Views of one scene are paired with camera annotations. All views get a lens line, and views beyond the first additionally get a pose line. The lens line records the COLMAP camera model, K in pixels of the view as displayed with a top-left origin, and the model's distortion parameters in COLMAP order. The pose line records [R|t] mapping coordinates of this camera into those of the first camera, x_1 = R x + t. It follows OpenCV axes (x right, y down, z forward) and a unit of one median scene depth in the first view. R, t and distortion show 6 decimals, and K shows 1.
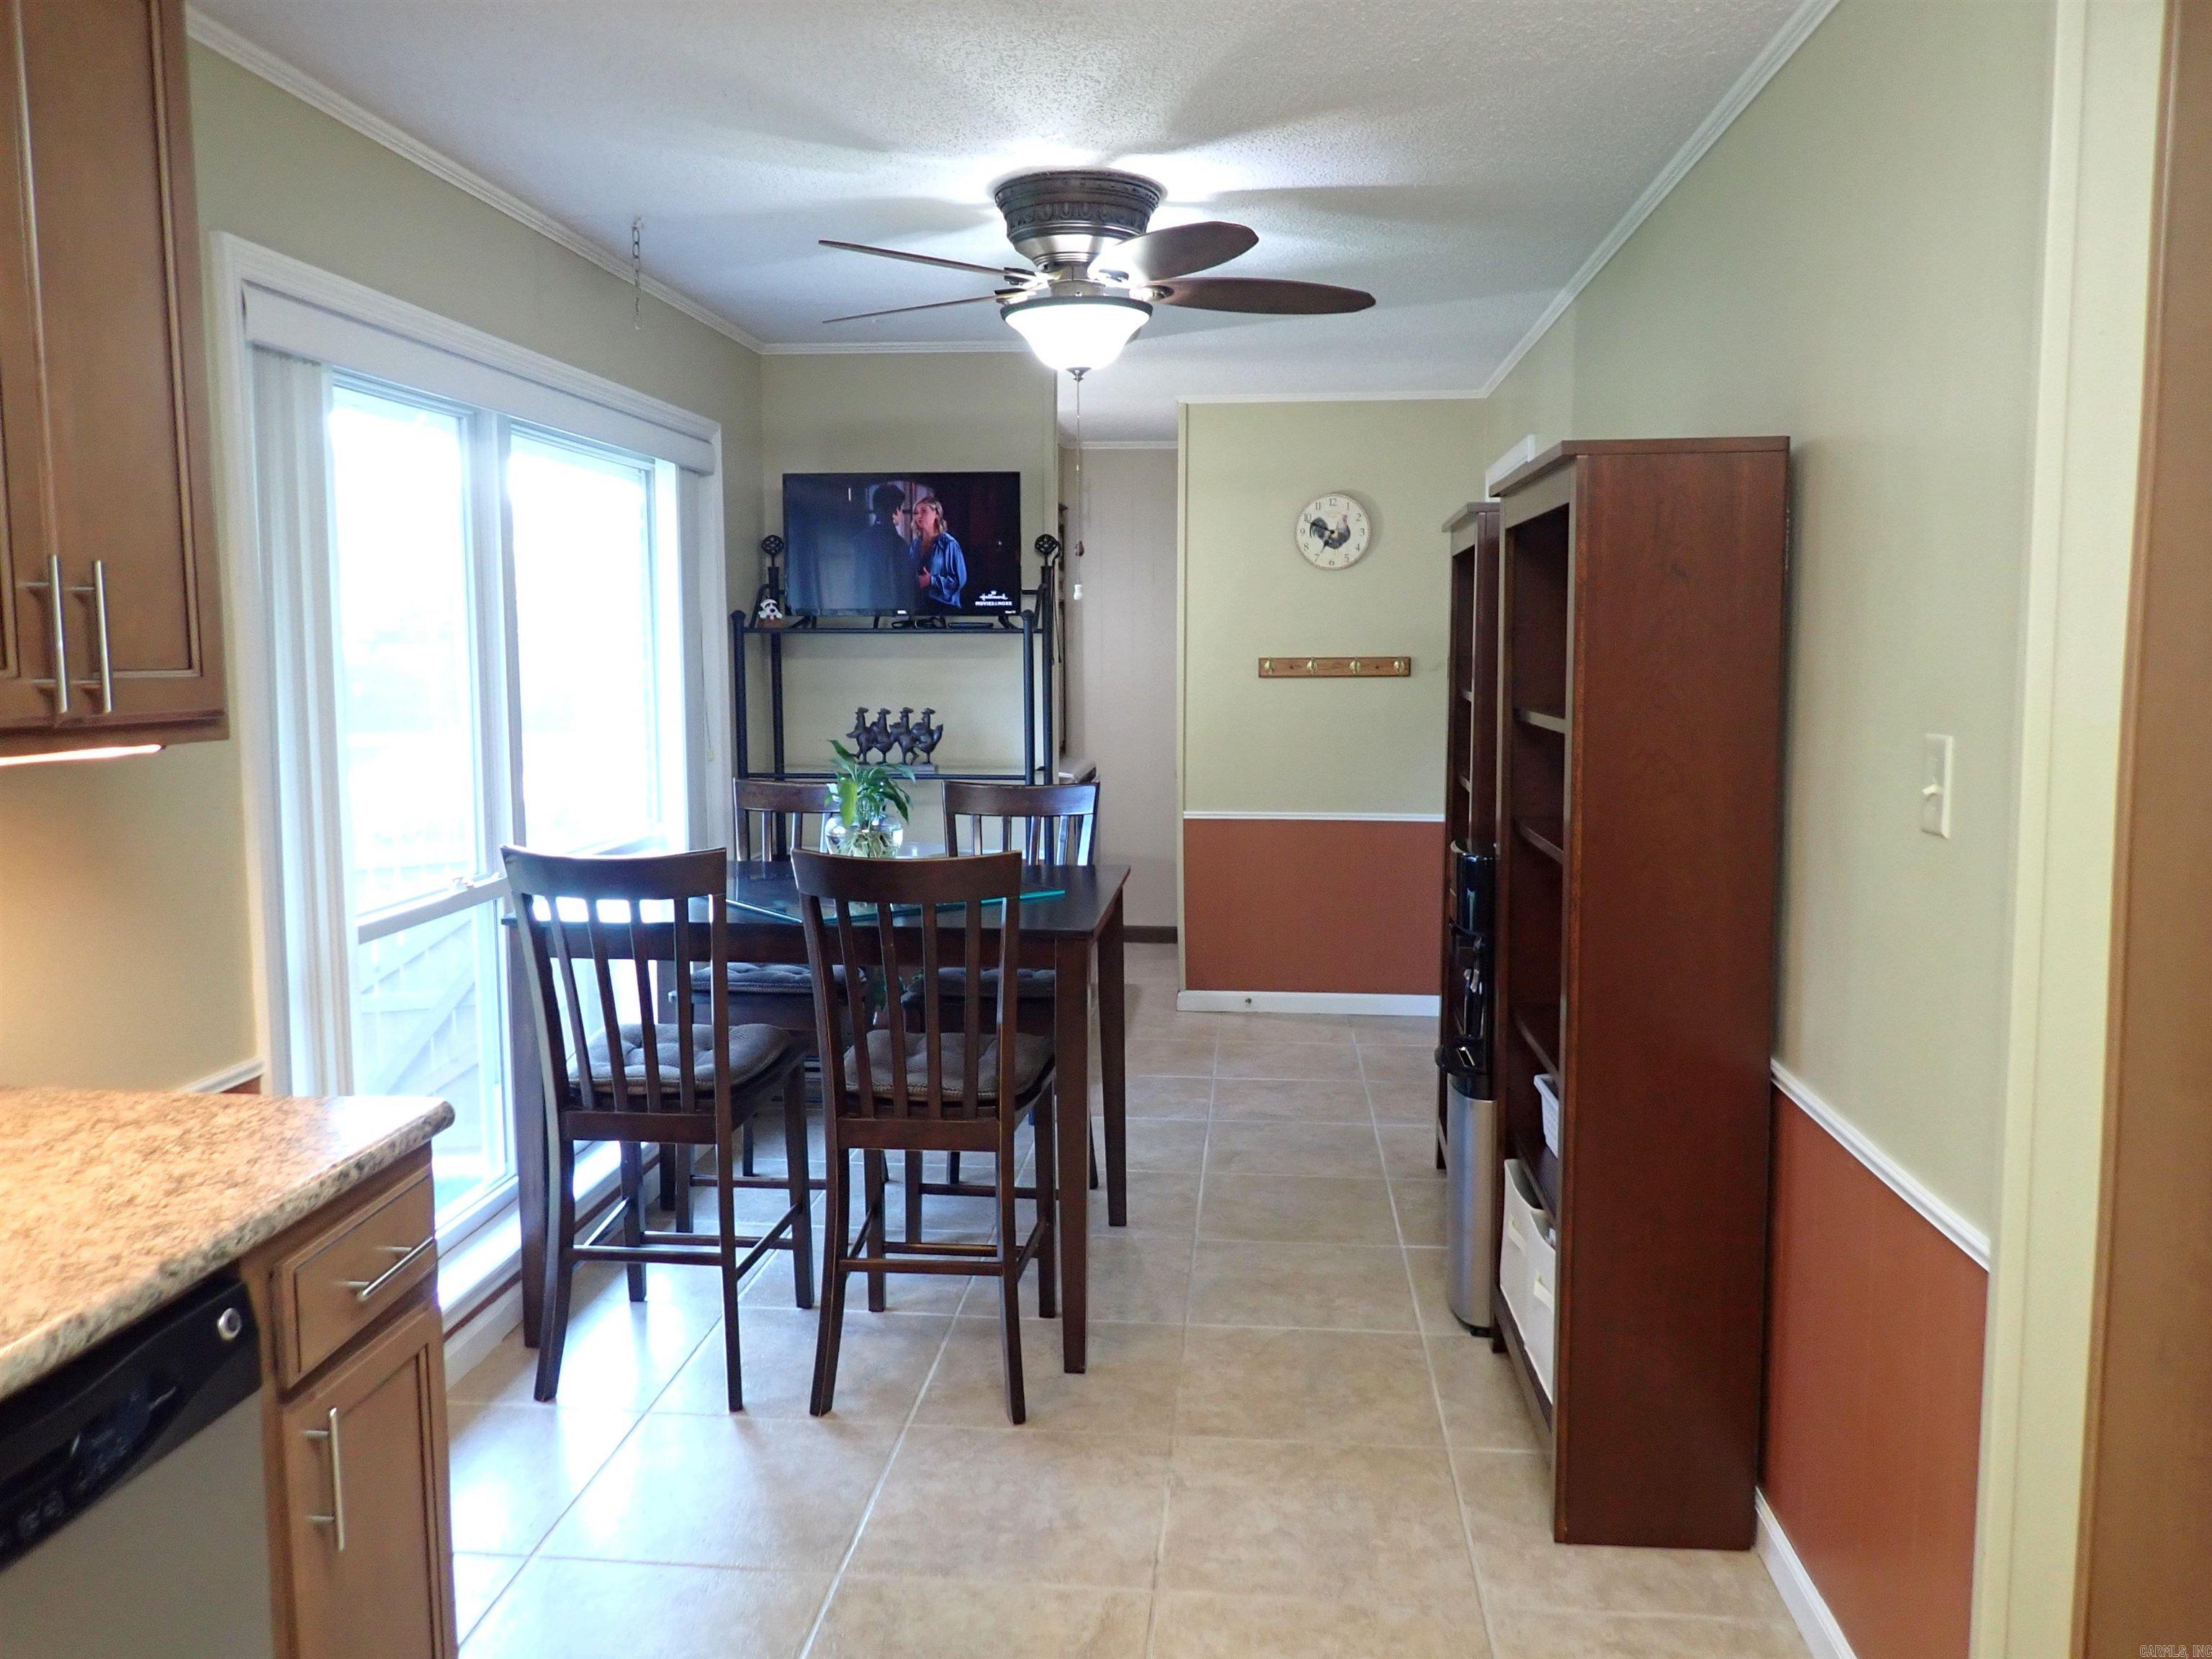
lens RADIAL K [[1641.8, 0, 1103.5], [0, 1641.8, 808.3], [0, 0, 1]] dist [-0.003358, -0.010160]
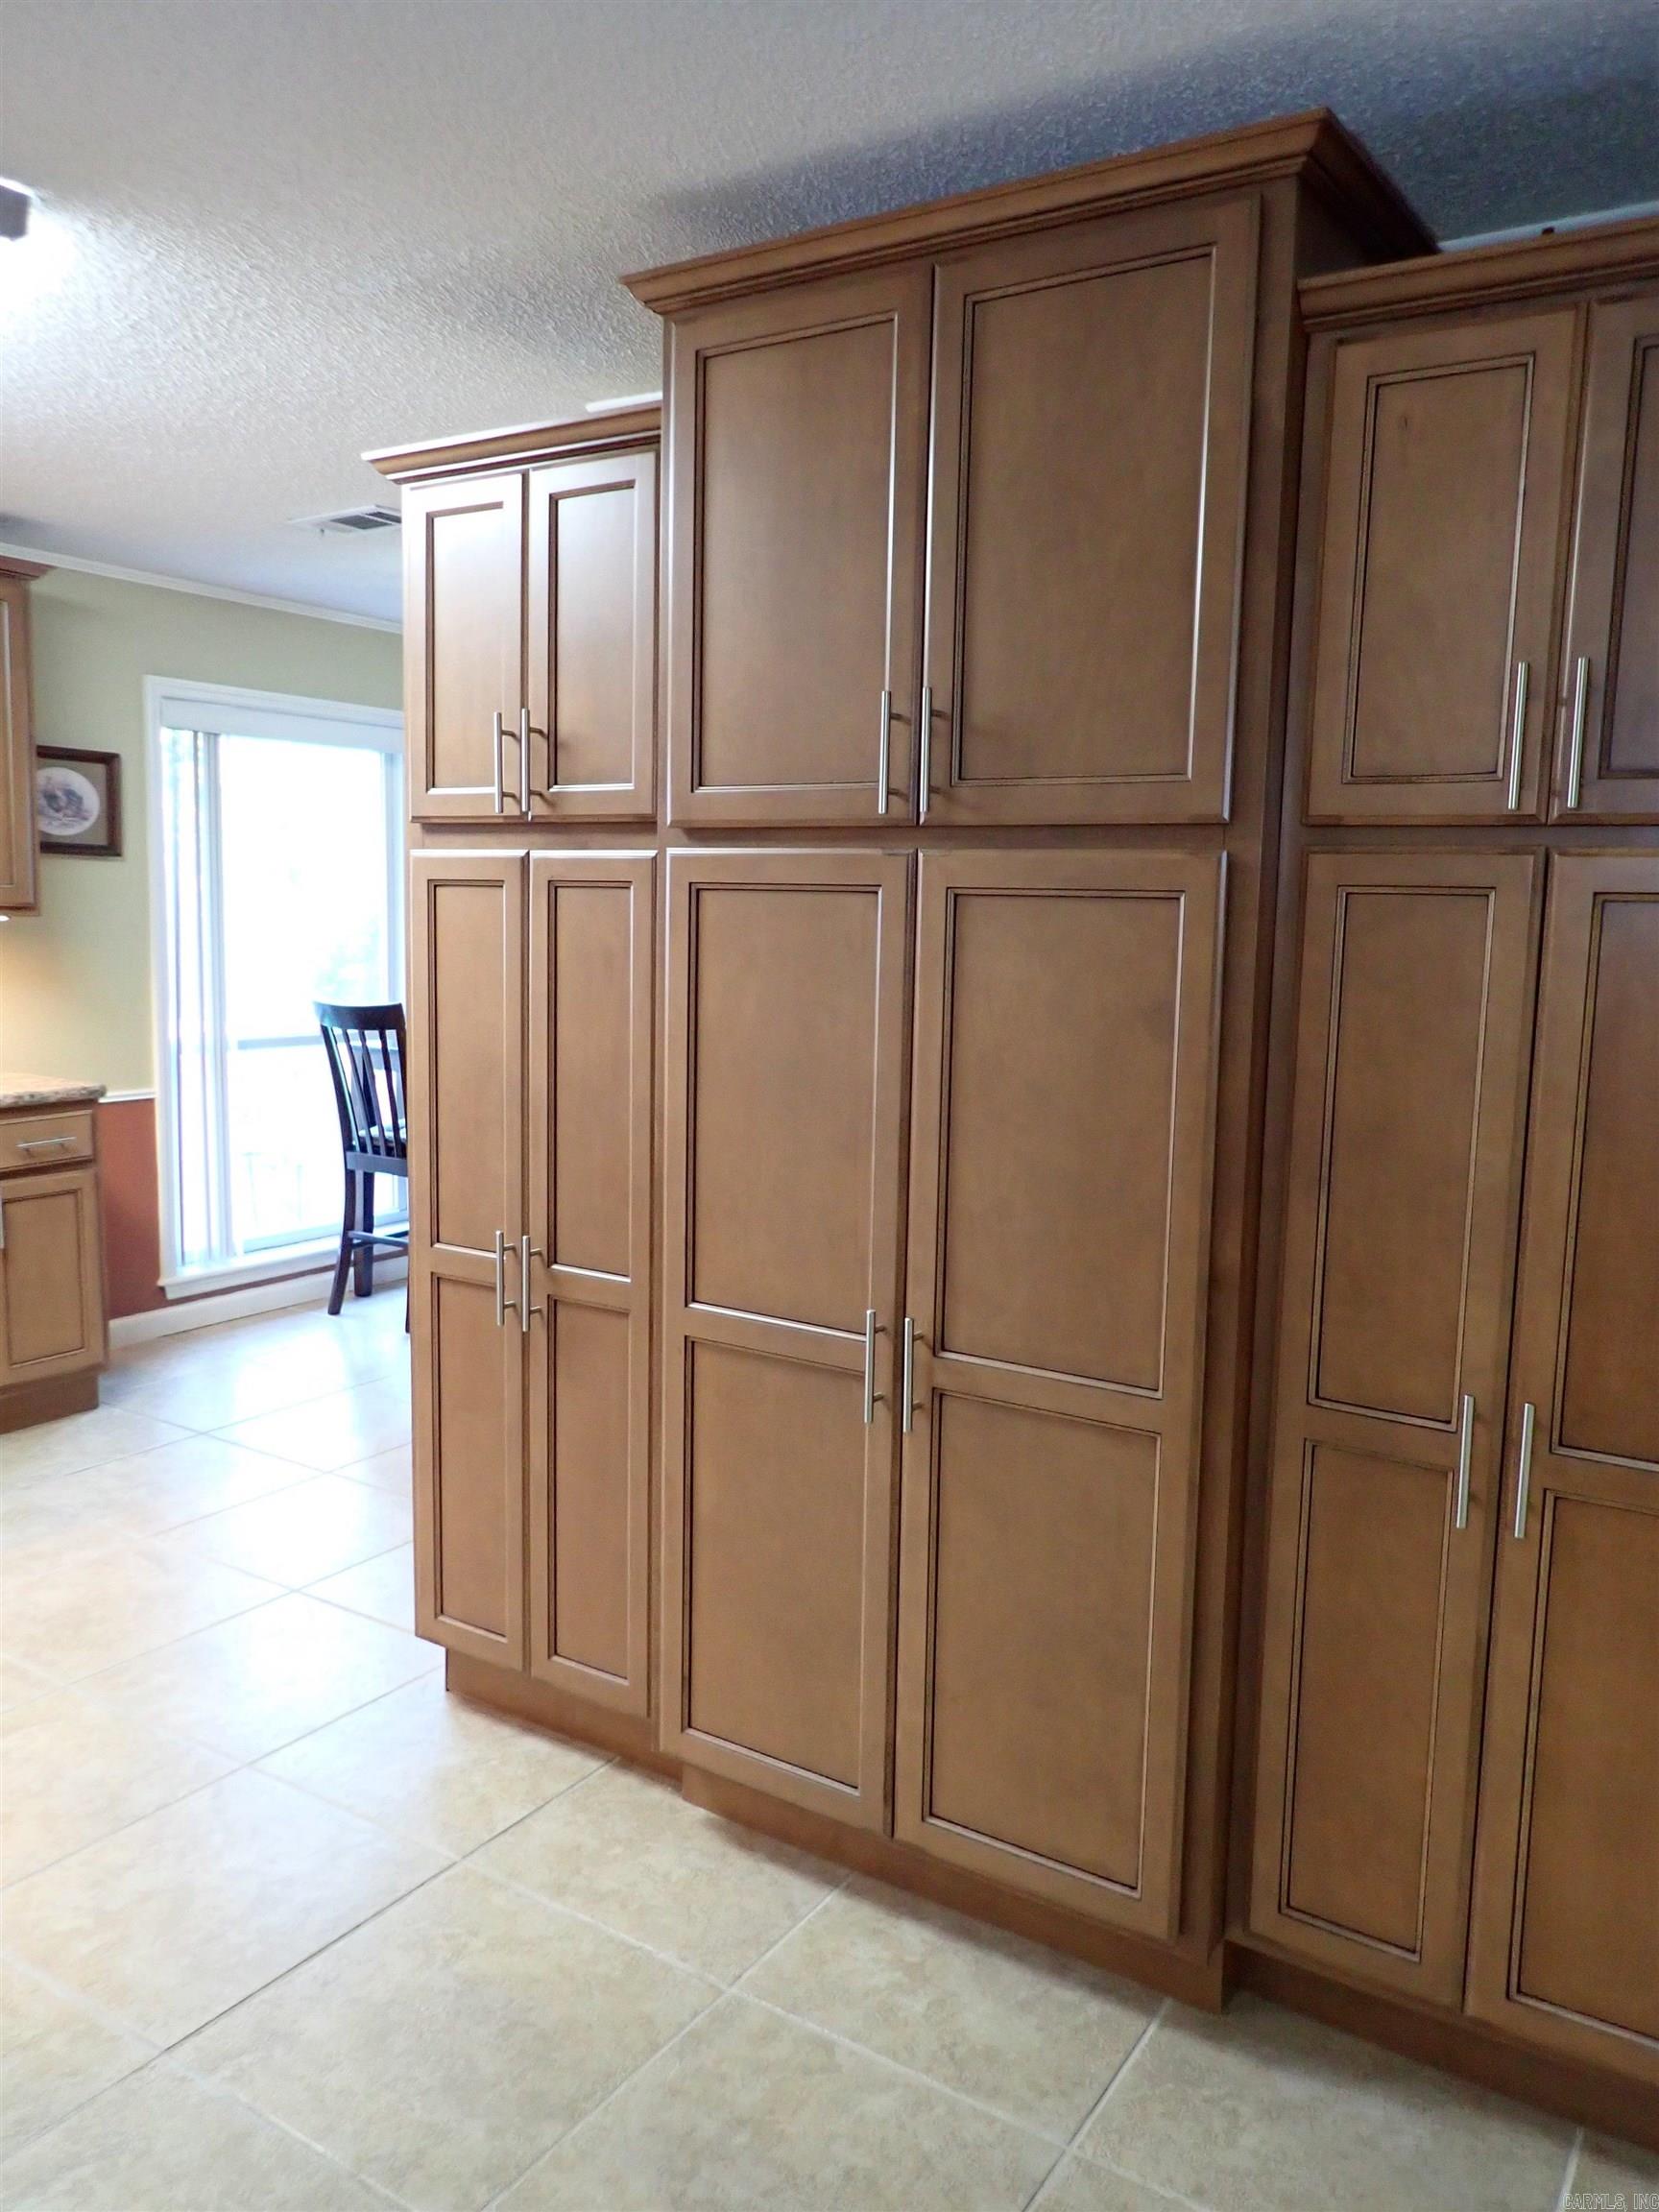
lens RADIAL K [[1641.8, 0, 829.5], [0, 1641.8, 1106.0], [0, 0, 1]] dist [-0.003358, -0.010160]
pose [[0.891299, 0.071704, -0.447710, 1.751767], [-0.065533, 0.997421, 0.029280, 0.097532], [0.448654, 0.003242, 0.893699, -0.632226]]
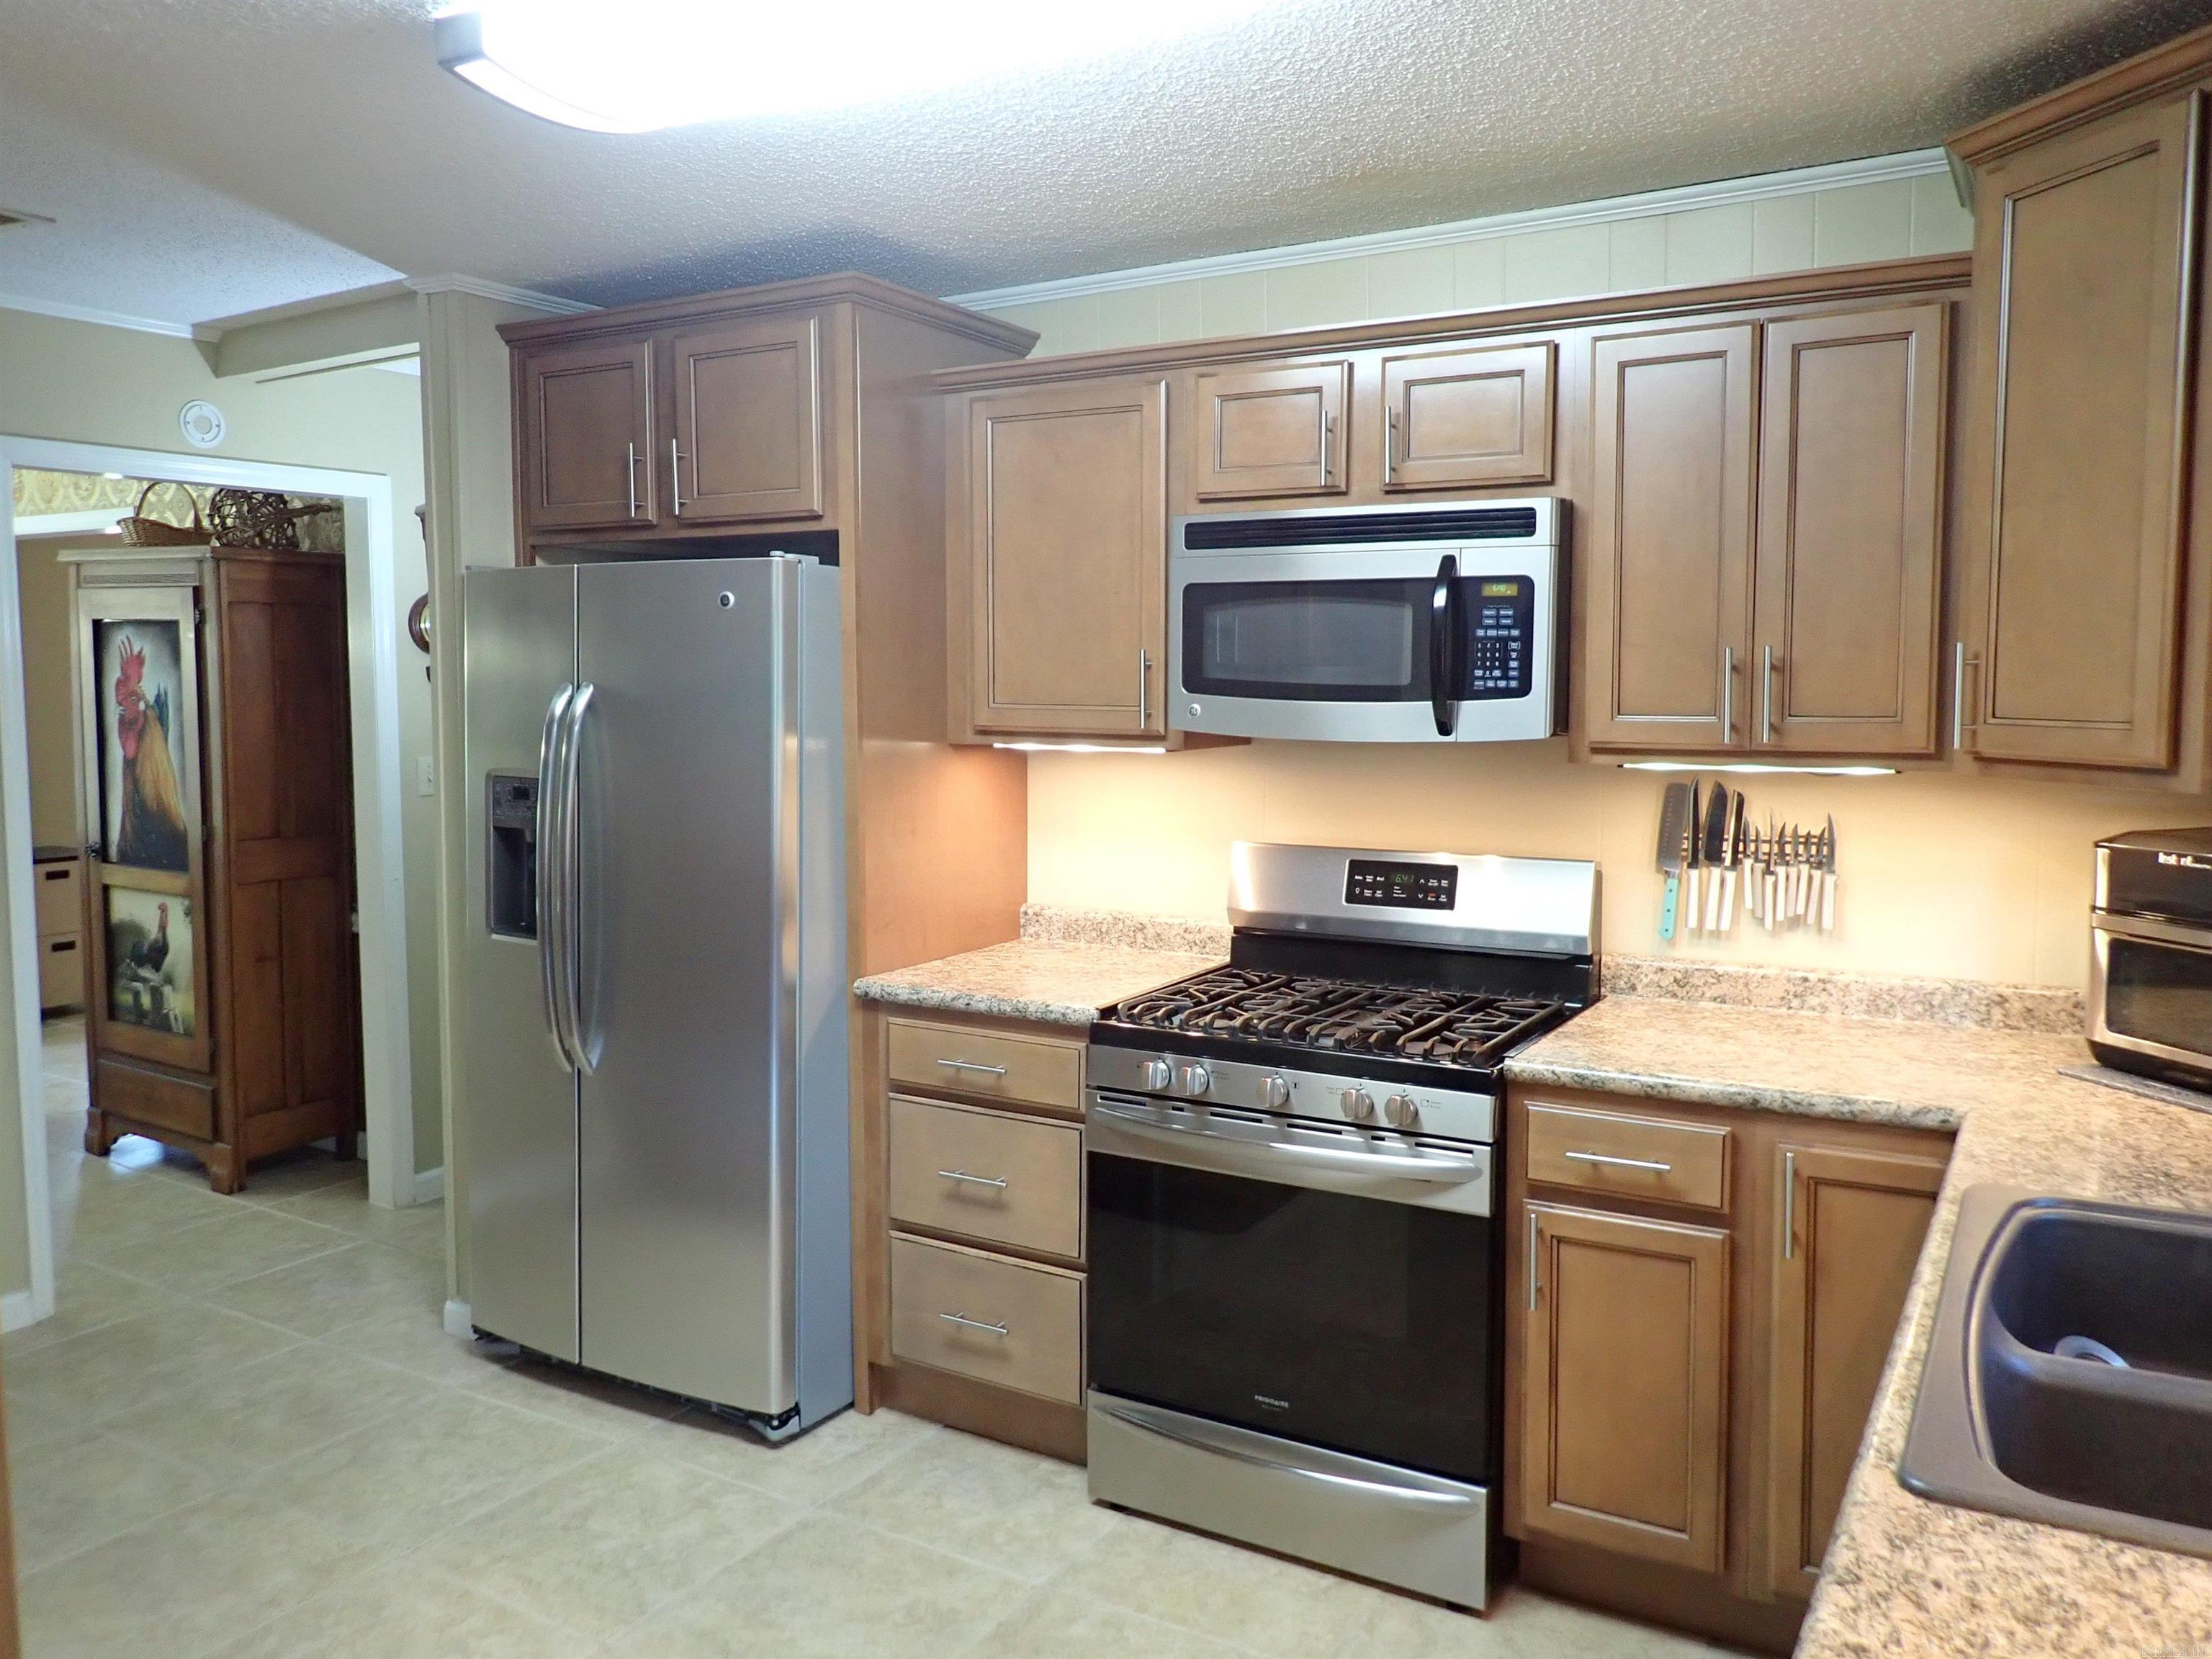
lens RADIAL K [[1658.9, 0, 1100.8], [0, 1658.9, 809.6], [0, 0, 1]] dist [-0.000499, -0.003962]
pose [[-0.909426, -0.031944, 0.414638, -0.550204], [0.043088, 0.984442, 0.170347, -0.160851], [-0.413628, 0.172784, -0.893900, 1.353179]]
